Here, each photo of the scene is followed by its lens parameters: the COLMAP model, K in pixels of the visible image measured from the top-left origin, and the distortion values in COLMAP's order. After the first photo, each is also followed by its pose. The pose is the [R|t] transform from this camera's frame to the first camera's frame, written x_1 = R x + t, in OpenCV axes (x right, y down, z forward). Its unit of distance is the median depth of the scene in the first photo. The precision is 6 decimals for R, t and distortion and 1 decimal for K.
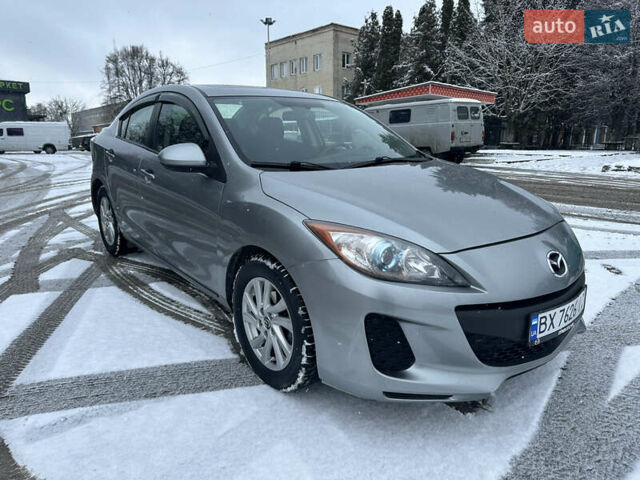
lens RADIAL K [[450.3, 0, 320.0], [0, 450.3, 240.0], [0, 0, 1]] dist [0.030394, -0.023846]
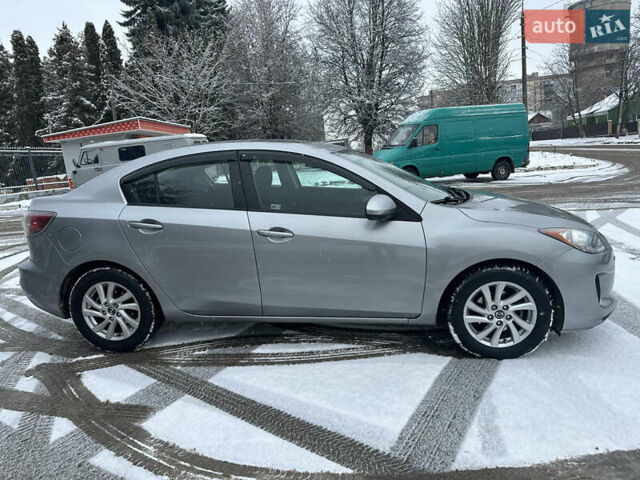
lens RADIAL K [[450.3, 0, 320.0], [0, 450.3, 240.0], [0, 0, 1]] dist [0.030394, -0.023846]
pose [[0.729483, -0.193021, 0.656199, -0.150745], [0.232581, 0.972191, 0.027414, -0.021827], [-0.643242, 0.132622, 0.754090, 0.031915]]
